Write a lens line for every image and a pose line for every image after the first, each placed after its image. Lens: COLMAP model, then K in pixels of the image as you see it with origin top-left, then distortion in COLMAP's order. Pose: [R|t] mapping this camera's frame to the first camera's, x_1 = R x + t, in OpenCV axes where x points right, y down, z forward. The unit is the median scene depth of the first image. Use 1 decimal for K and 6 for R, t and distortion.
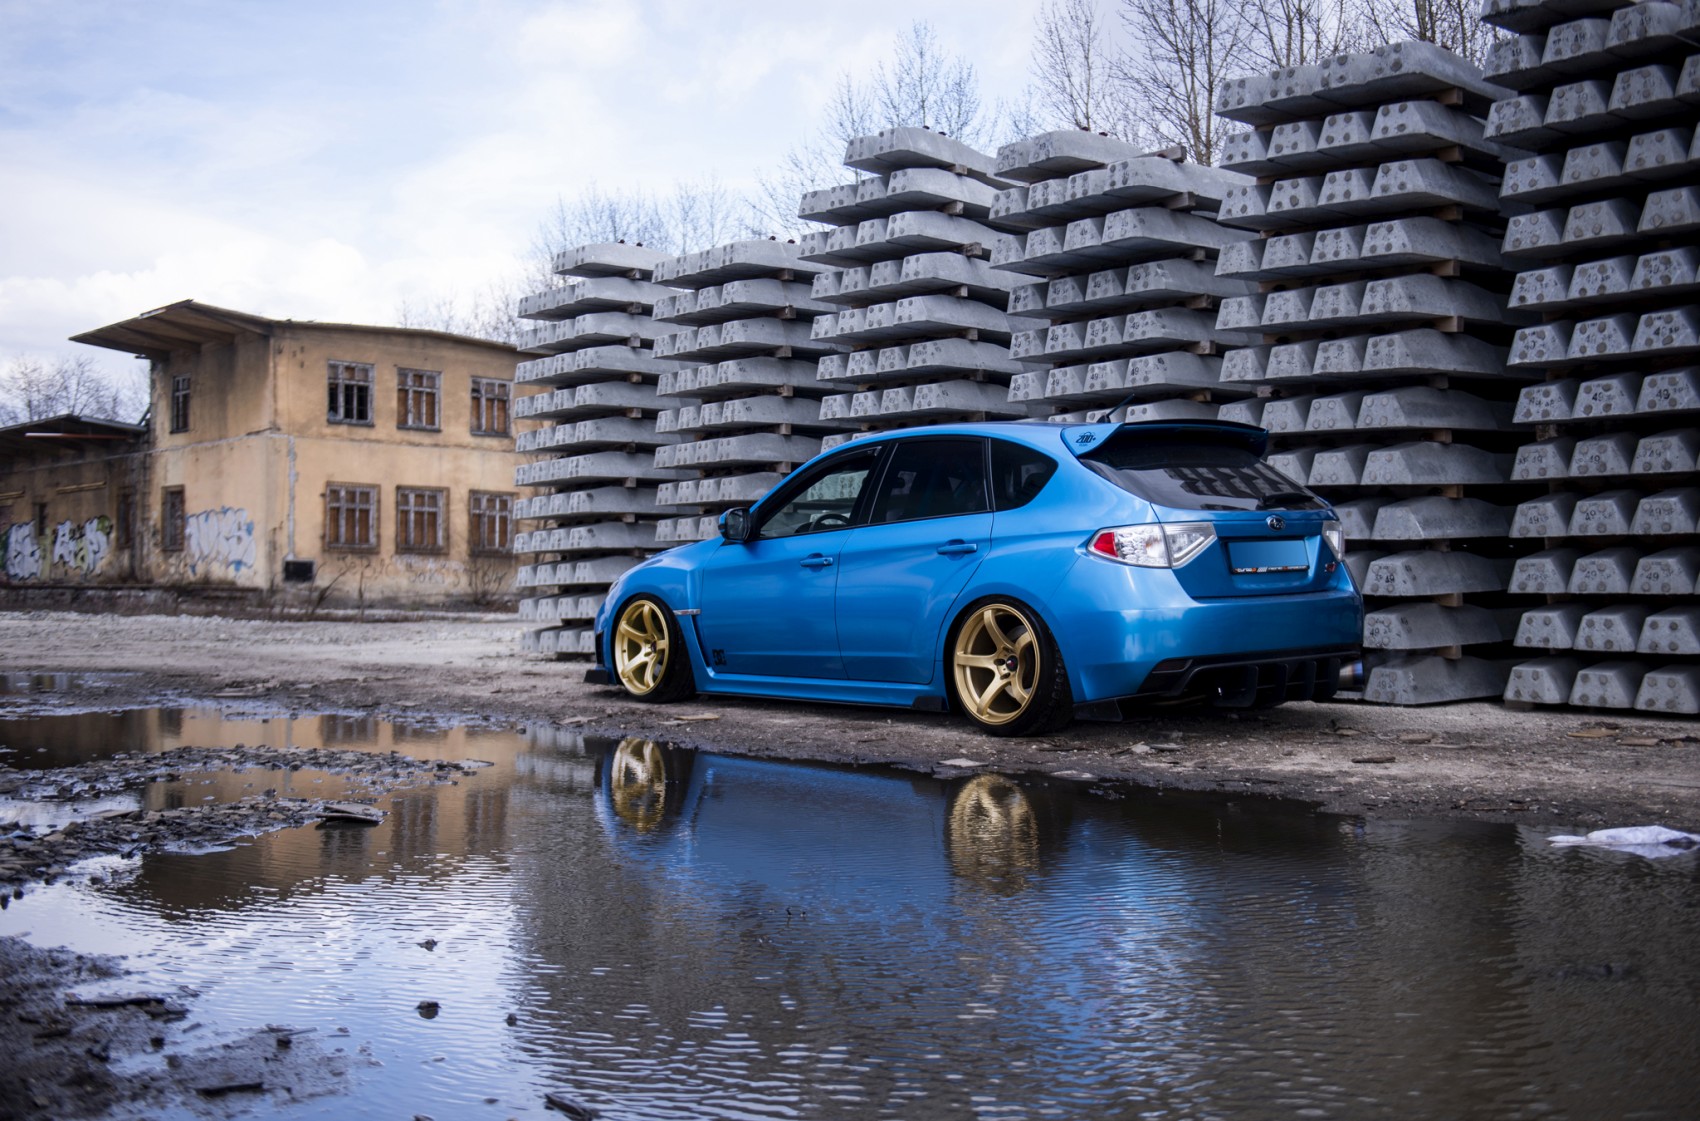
lens RADIAL K [[1698.0, 0, 851.1], [0, 1698.0, 532.4], [0, 0, 1]] dist [-0.049340, -0.004397]
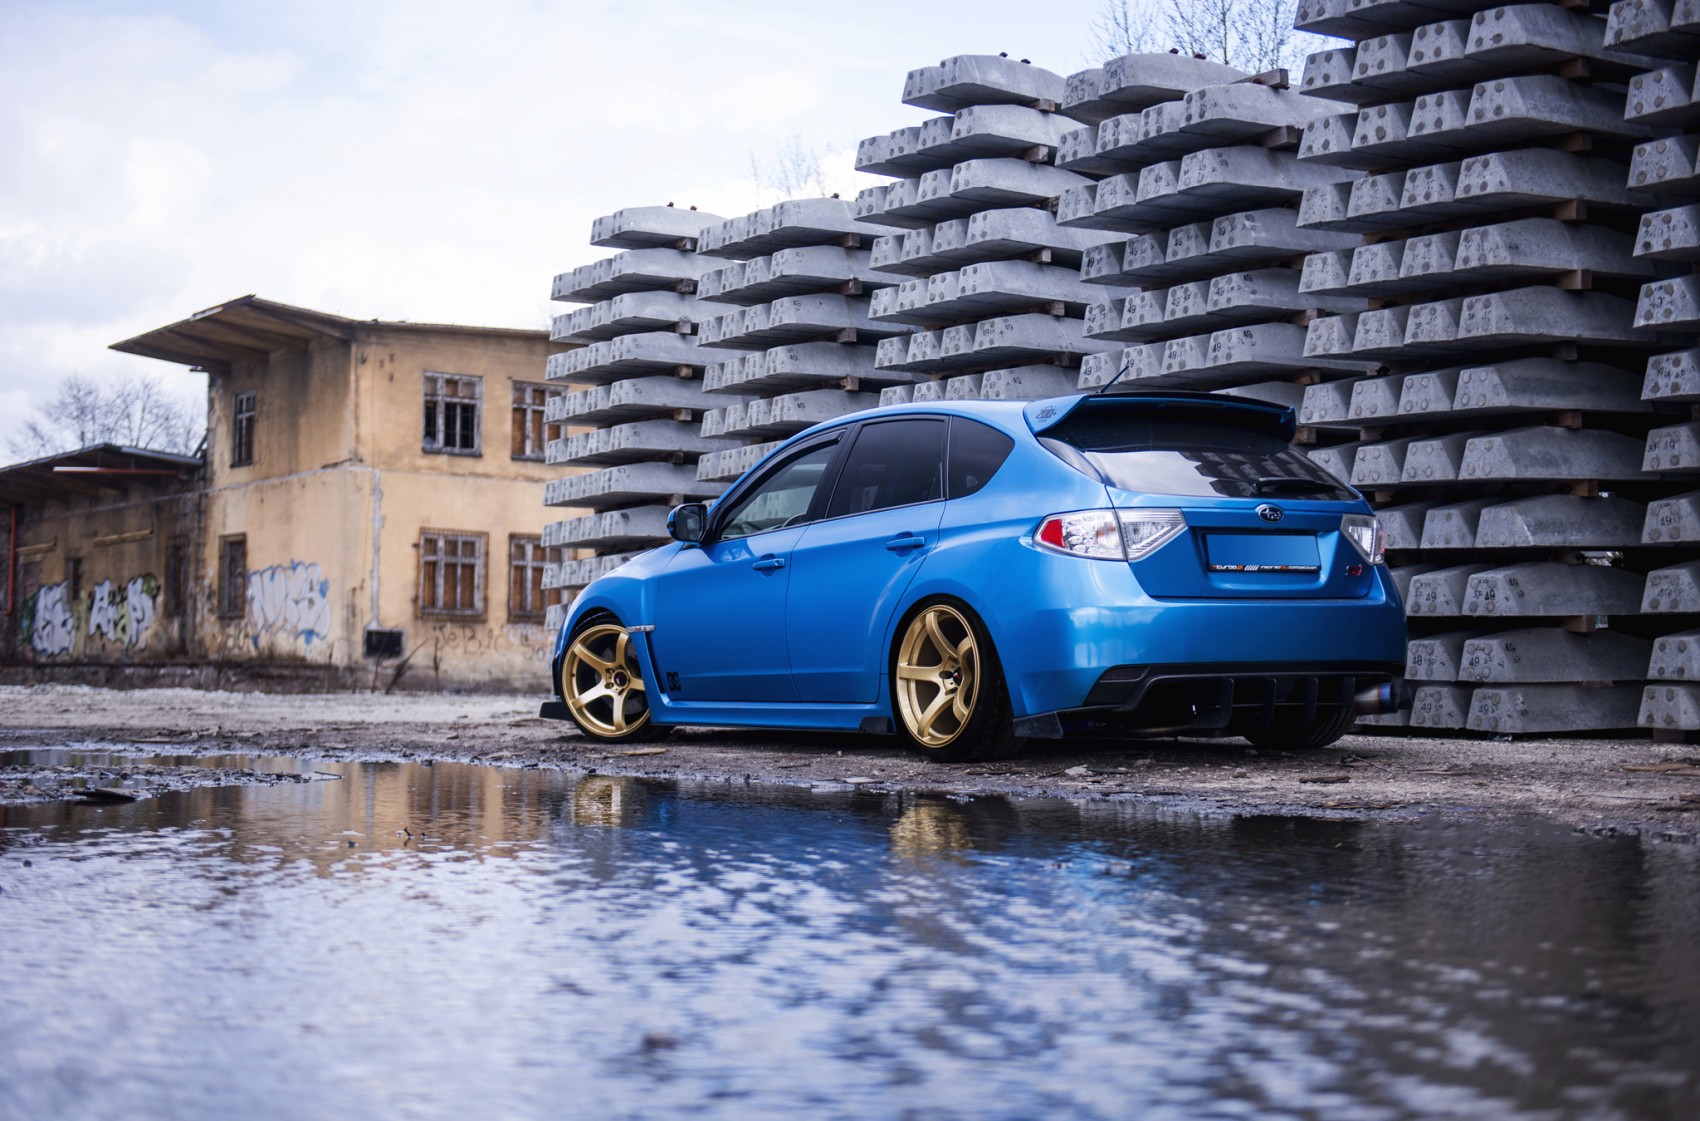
lens RADIAL K [[2335.1, 0, 850.0], [0, 2335.1, 560.5], [0, 0, 1]] dist [-0.016906, 0.013561]
pose [[0.990136, 0.003681, -0.140063, 0.143858], [-0.006917, 0.999720, -0.022624, 0.032096], [0.139940, 0.023369, 0.989884, -0.123878]]
